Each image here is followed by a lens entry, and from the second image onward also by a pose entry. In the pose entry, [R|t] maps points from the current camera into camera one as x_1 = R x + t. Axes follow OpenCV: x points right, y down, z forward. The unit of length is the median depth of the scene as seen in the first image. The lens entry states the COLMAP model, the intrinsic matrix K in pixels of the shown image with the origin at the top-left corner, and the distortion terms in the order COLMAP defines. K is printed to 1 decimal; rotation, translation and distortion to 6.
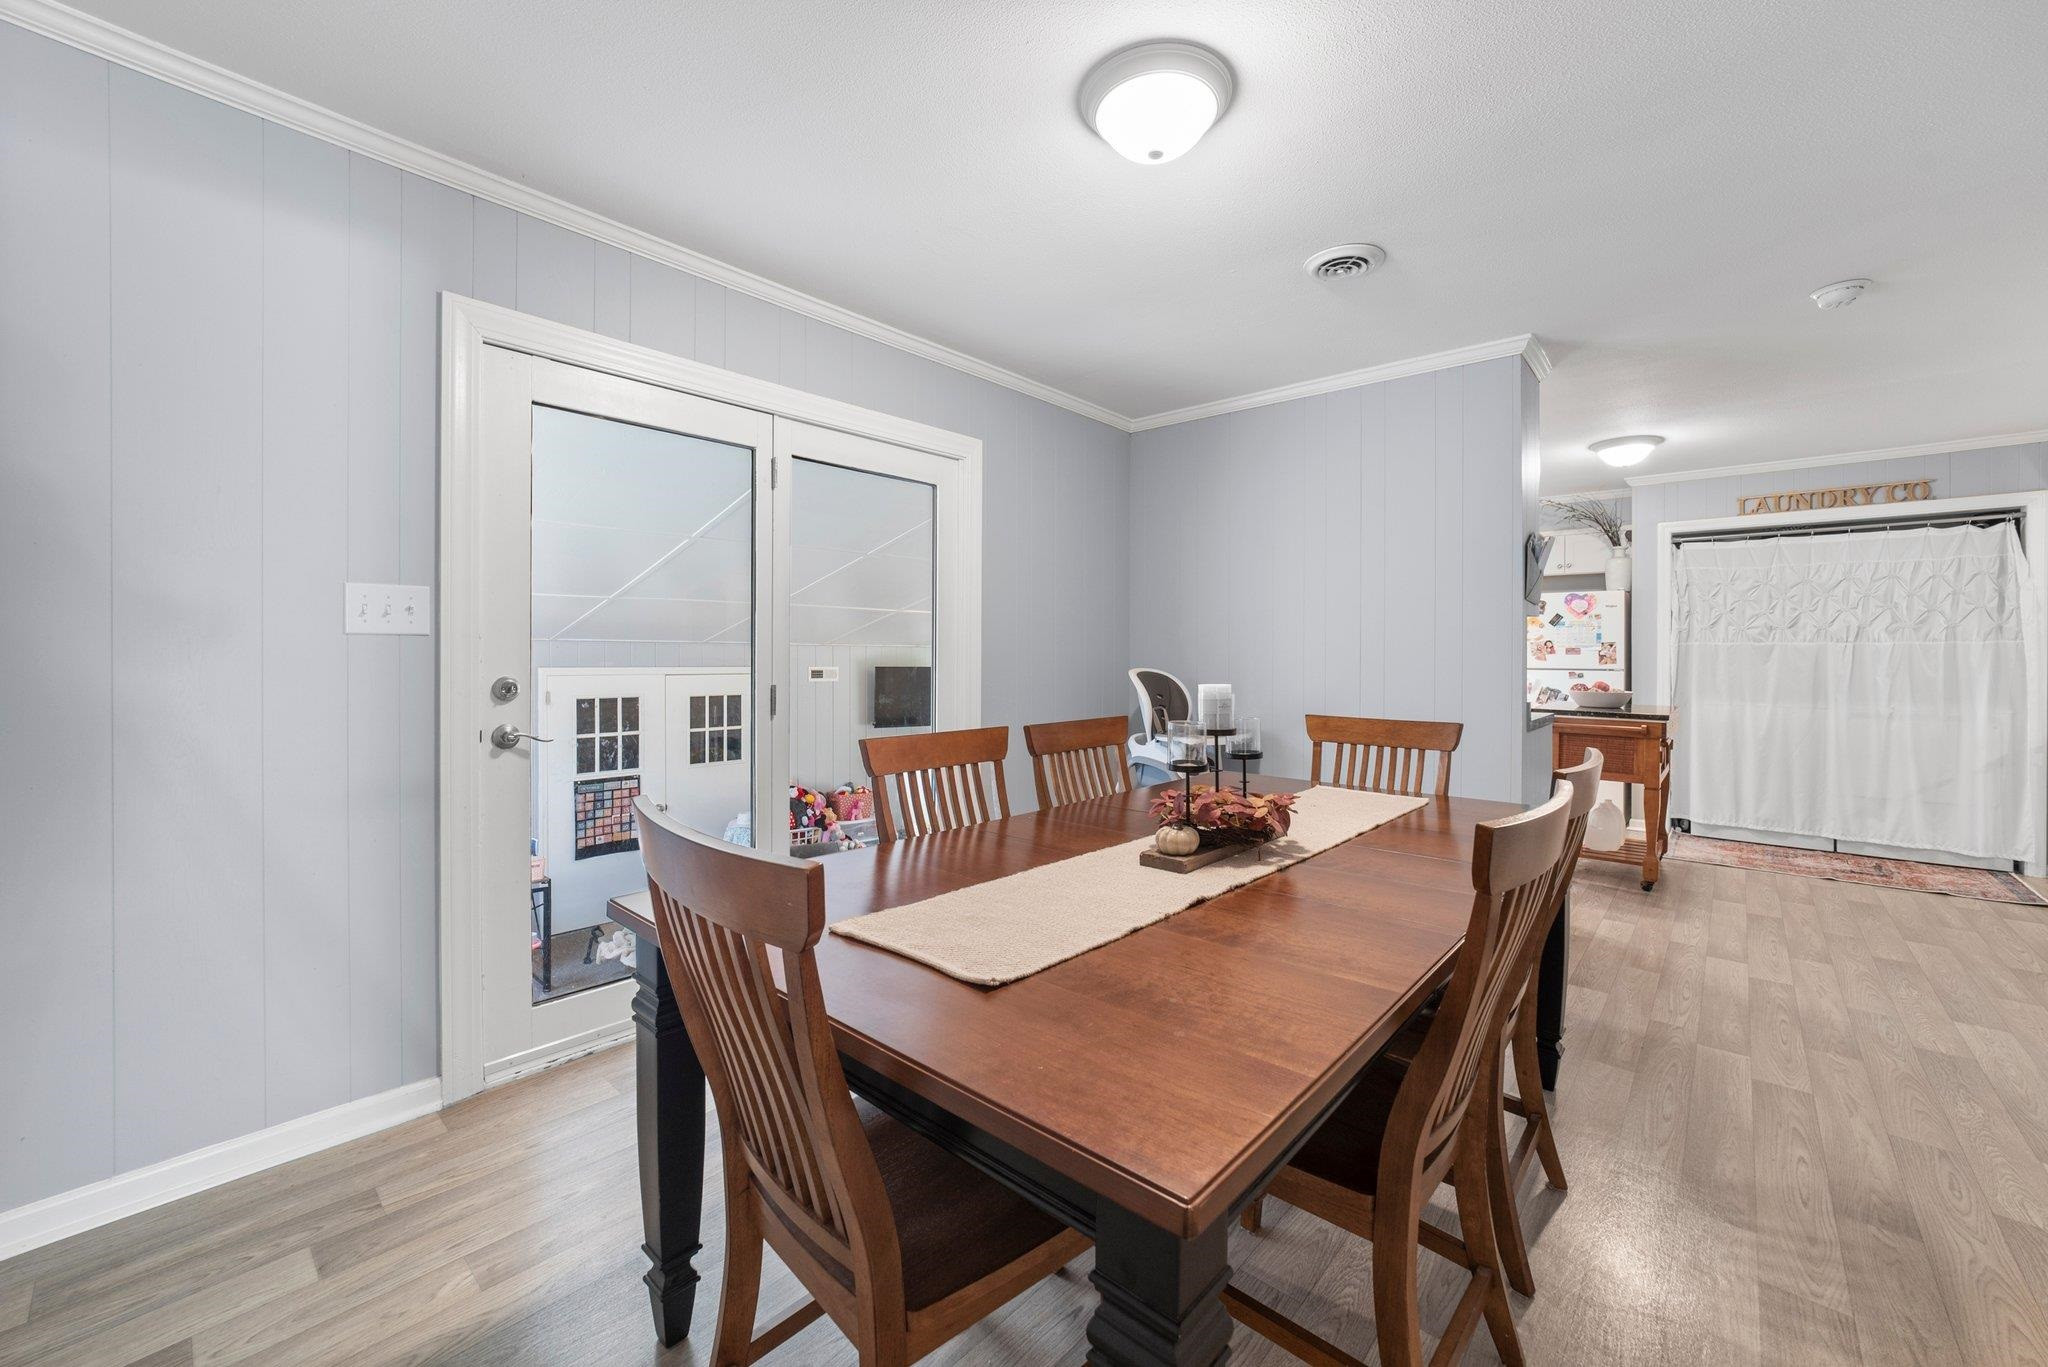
lens RADIAL K [[807.9, 0, 1010.5], [0, 807.9, 659.1], [0, 0, 1]] dist [-0.019780, 0.004963]
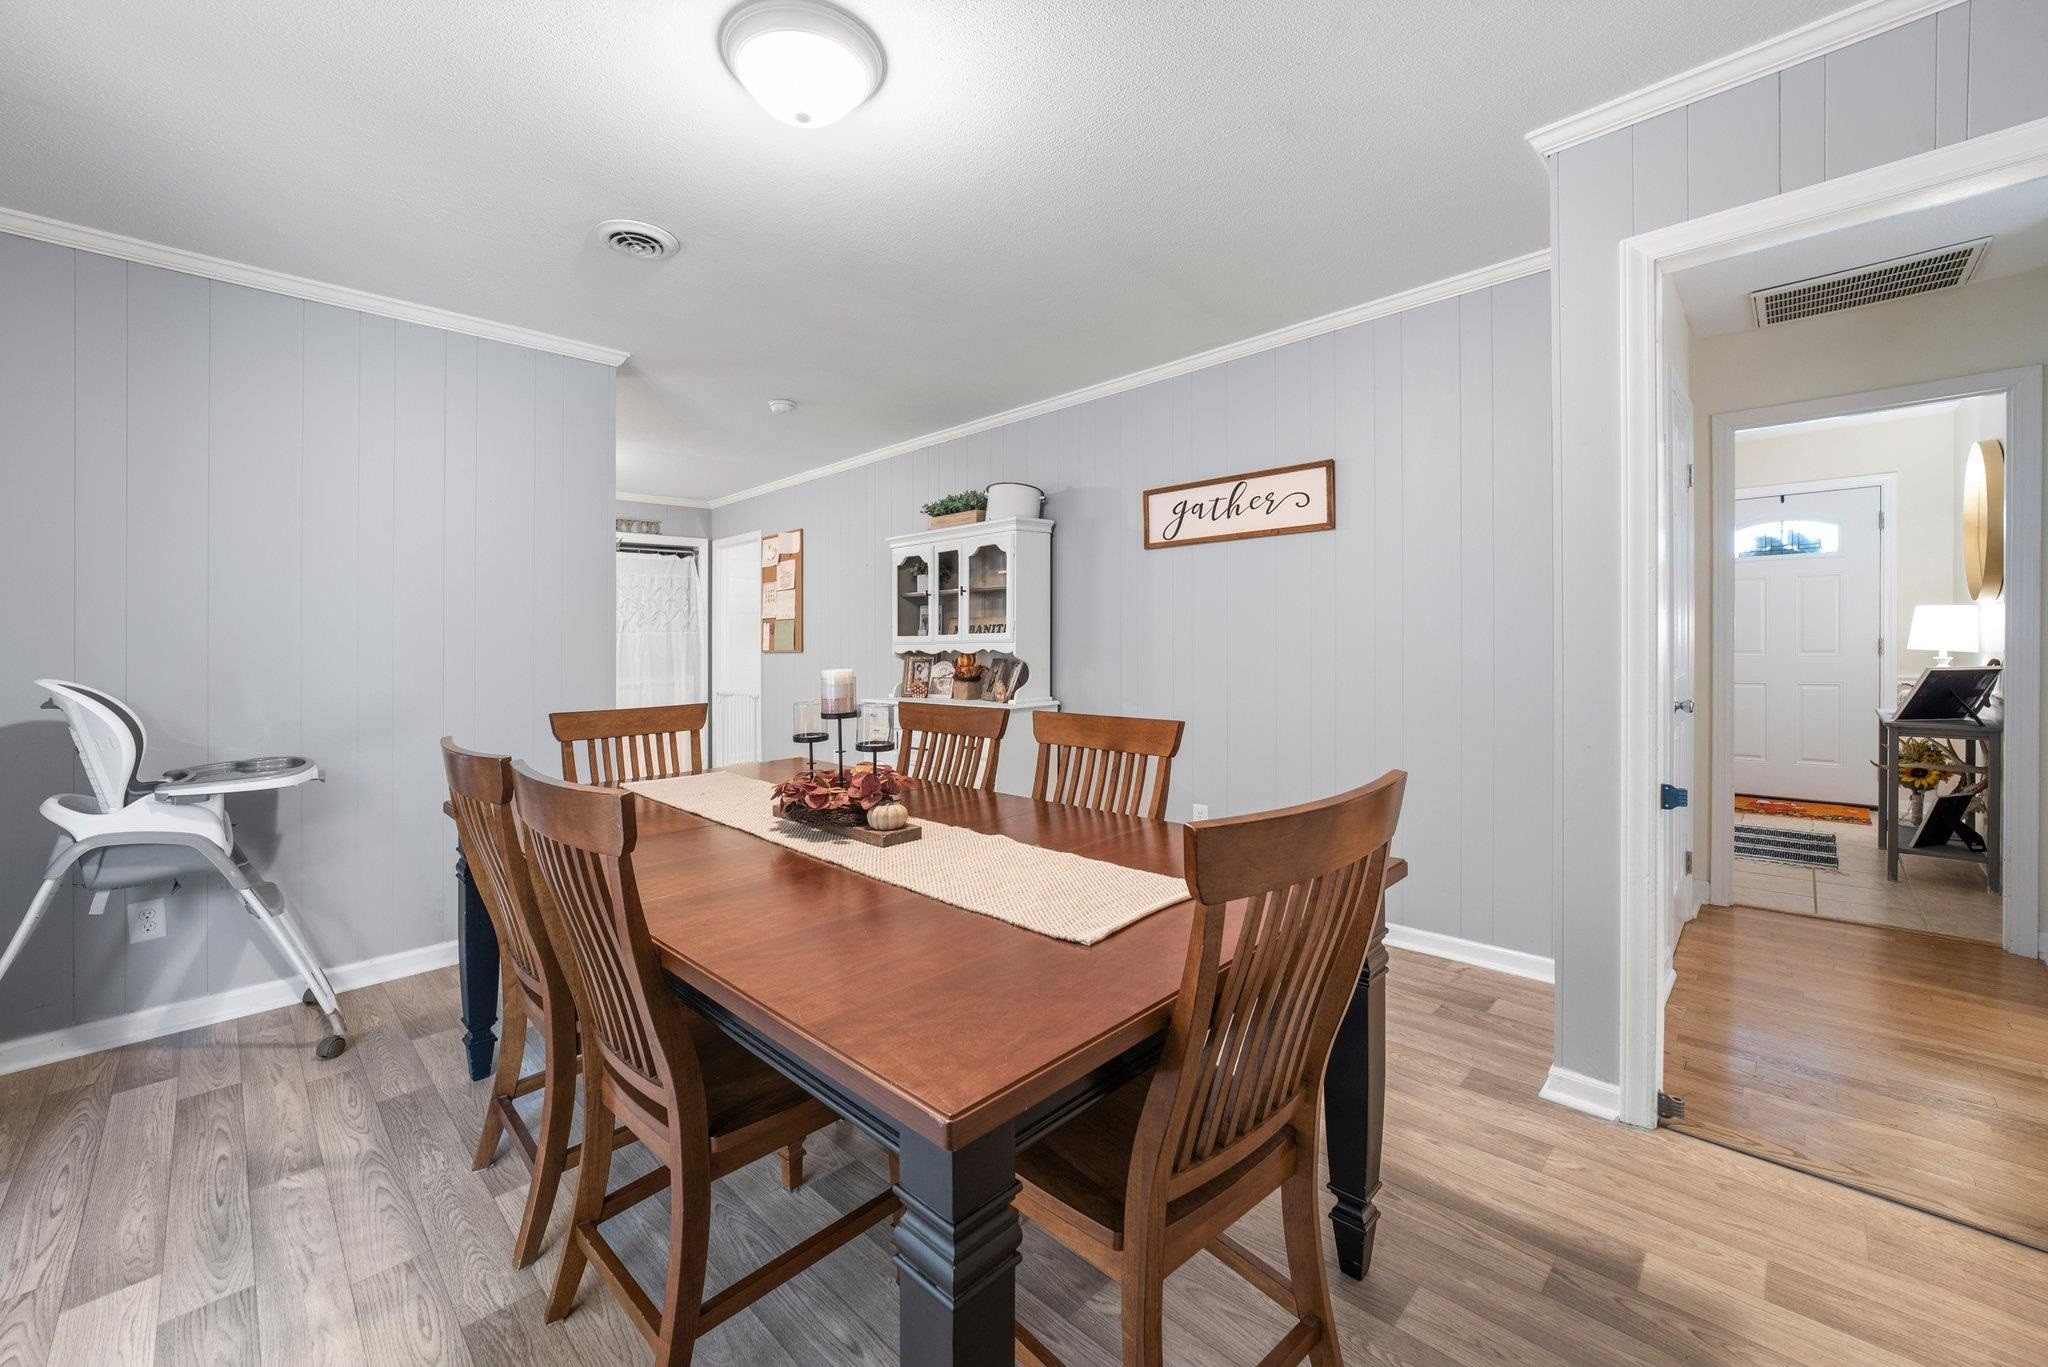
lens RADIAL K [[807.9, 0, 1040.4], [0, 807.9, 638.3], [0, 0, 1]] dist [-0.019780, 0.004963]
pose [[0.021914, -0.006705, 0.999737, -0.296440], [0.025352, 0.999660, 0.006149, -0.003030], [-0.999438, 0.025211, 0.022077, 0.270698]]
